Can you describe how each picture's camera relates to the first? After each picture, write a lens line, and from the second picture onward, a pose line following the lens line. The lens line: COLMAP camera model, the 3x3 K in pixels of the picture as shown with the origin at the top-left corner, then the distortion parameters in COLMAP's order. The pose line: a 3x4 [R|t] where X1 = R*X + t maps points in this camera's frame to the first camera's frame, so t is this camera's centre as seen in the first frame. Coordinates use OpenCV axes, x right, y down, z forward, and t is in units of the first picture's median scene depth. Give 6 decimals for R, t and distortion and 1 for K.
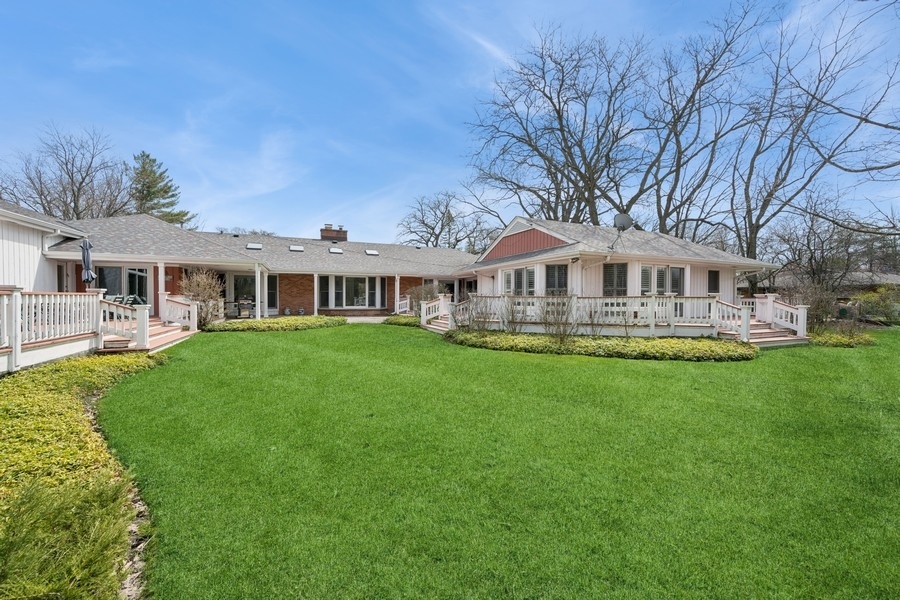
lens RADIAL K [[367.3, 0, 449.5], [0, 367.3, 300.6], [0, 0, 1]] dist [0.018963, 0.000155]
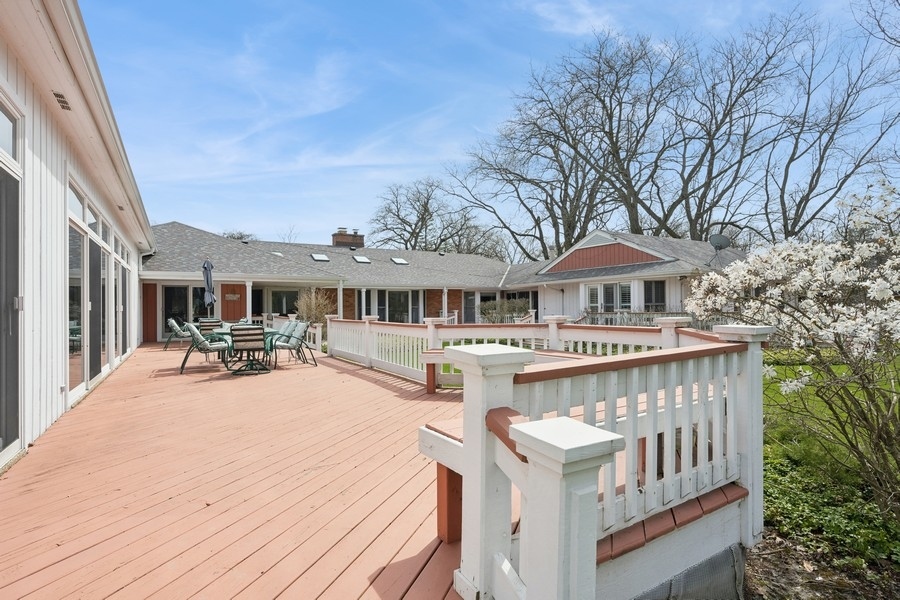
lens RADIAL K [[472.5, 0, 448.2], [0, 472.5, 306.5], [0, 0, 1]] dist [-0.001415, -0.000602]
pose [[0.993731, -0.011445, 0.111209, -0.212808], [0.012685, 0.999865, -0.010450, -0.008937], [-0.111075, 0.011795, 0.993742, -0.126322]]
